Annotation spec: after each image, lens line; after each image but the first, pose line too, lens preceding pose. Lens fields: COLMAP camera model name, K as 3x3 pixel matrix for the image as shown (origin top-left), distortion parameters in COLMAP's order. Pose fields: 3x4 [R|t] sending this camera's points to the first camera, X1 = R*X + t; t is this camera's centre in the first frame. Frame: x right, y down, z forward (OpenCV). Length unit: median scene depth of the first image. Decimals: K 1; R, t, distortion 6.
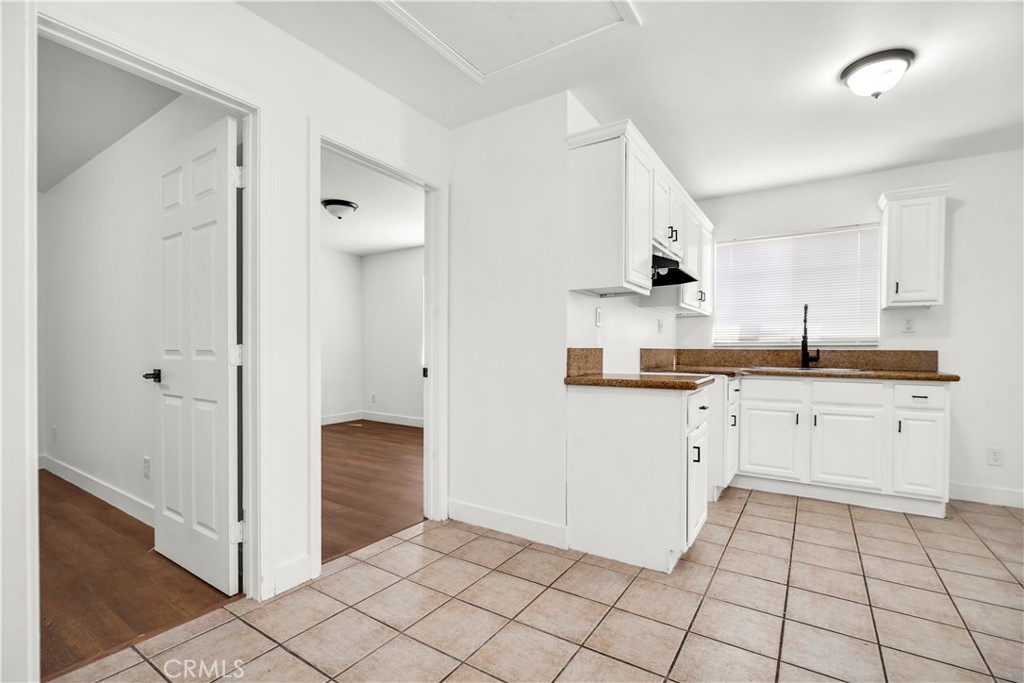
lens RADIAL K [[465.6, 0, 512.5], [0, 465.6, 347.9], [0, 0, 1]] dist [-0.018437, 0.000271]
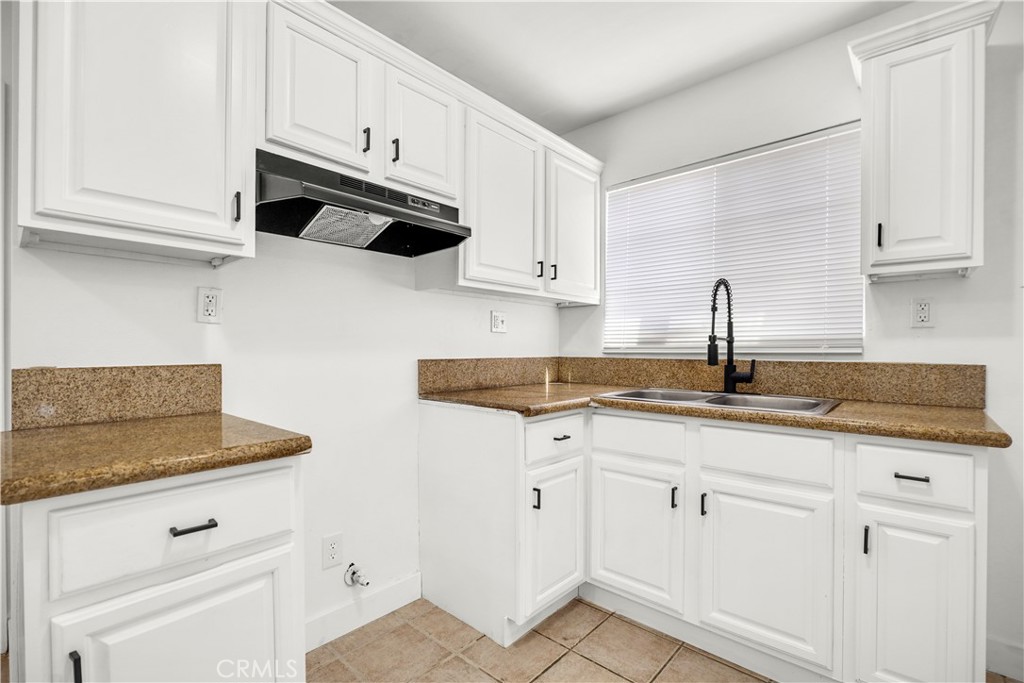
lens RADIAL K [[465.6, 0, 507.7], [0, 465.6, 343.4], [0, 0, 1]] dist [-0.018437, 0.000271]
pose [[0.988001, -0.005845, -0.154338, 0.484037], [0.004508, 0.999949, -0.009018, -0.013829], [0.154383, 0.008214, 0.987977, 0.430092]]
